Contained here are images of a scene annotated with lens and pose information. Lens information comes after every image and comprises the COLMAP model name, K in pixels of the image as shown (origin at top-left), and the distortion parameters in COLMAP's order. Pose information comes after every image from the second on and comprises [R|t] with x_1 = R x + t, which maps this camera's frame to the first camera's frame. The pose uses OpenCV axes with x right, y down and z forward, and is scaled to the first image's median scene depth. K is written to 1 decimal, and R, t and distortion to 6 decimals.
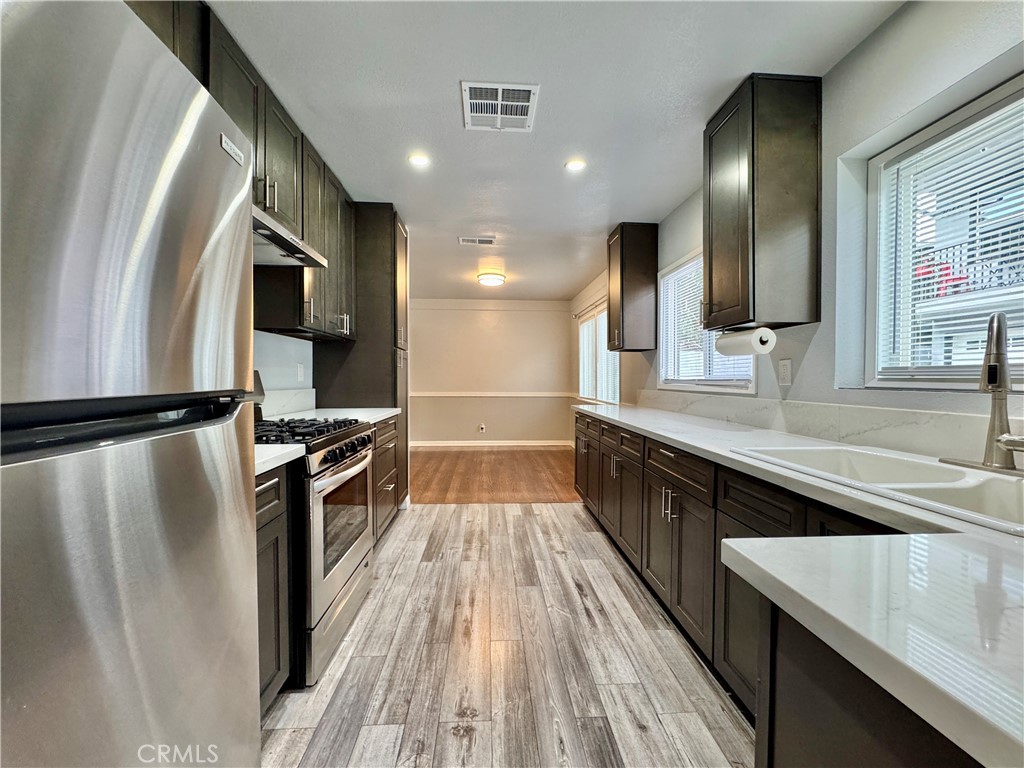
lens RADIAL K [[411.5, 0, 512.0], [0, 411.5, 384.0], [0, 0, 1]] dist [0.000016, -0.000116]
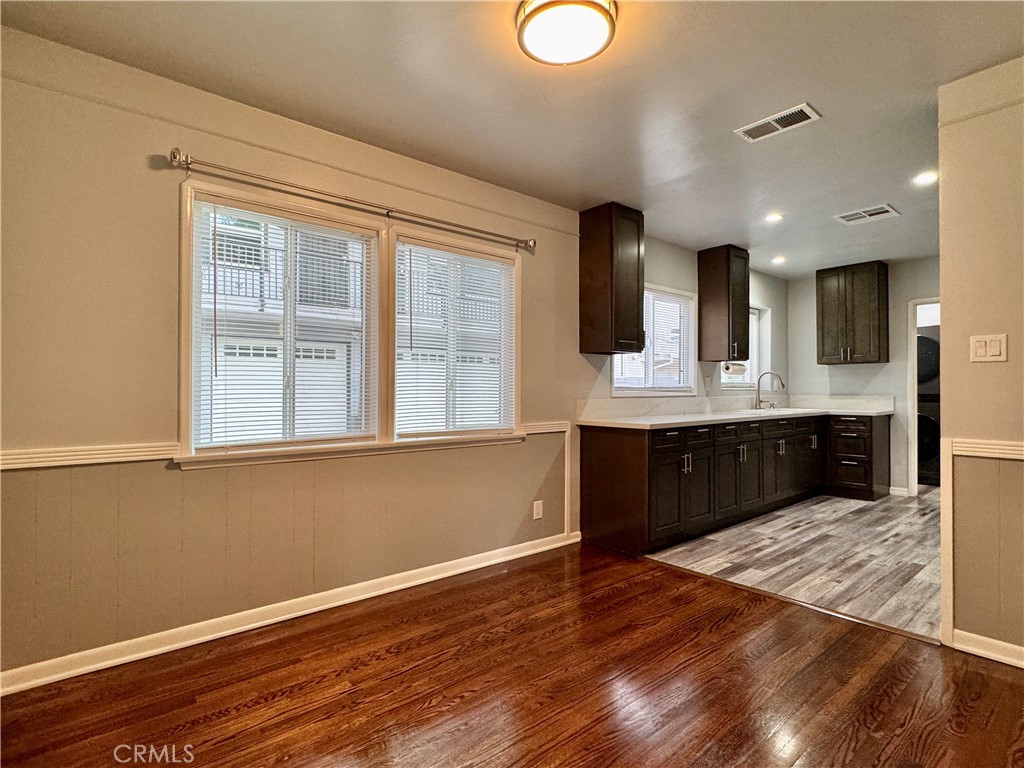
lens RADIAL K [[522.3, 0, 510.3], [0, 522.3, 387.4], [0, 0, 1]] dist [-0.003280, 0.000944]
pose [[-0.596581, 0.000577, 0.802552, -0.743415], [0.011187, 0.999909, 0.007596, -0.035541], [-0.802475, 0.013510, -0.596533, 2.989711]]
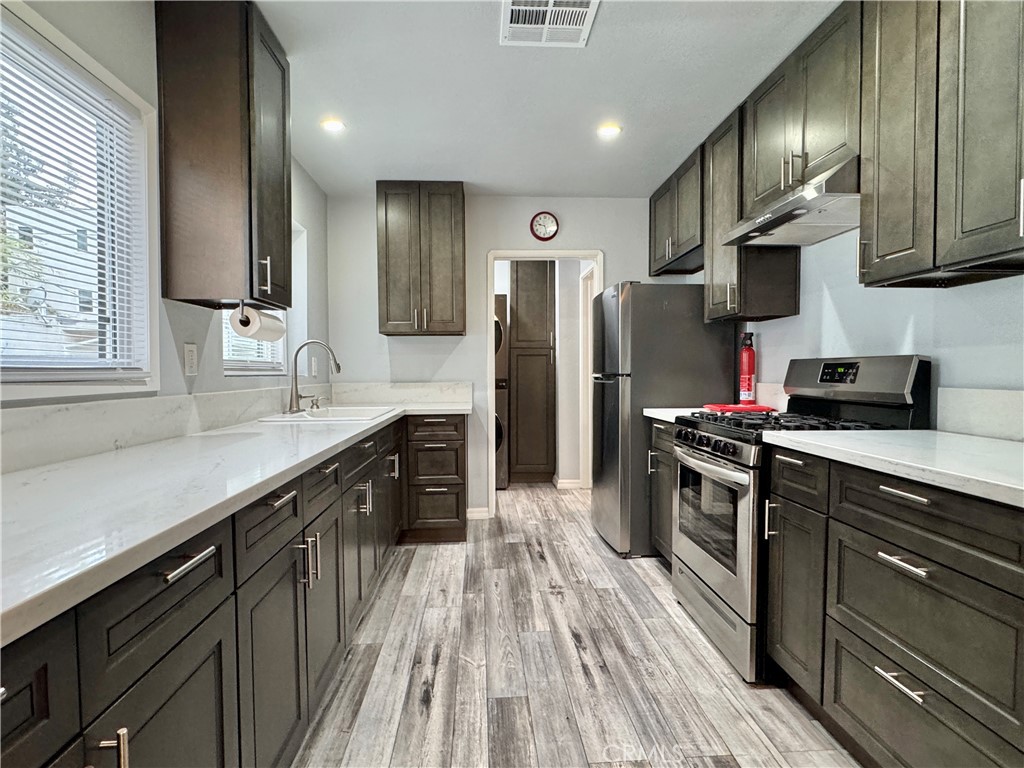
lens RADIAL K [[522.3, 0, 510.3], [0, 522.3, 387.4], [0, 0, 1]] dist [-0.003280, 0.000944]
pose [[-0.999998, 0.001564, 0.000865, 0.035086], [0.001600, 0.999040, 0.043788, -0.016362], [-0.000795, 0.043790, -0.999040, 1.815722]]
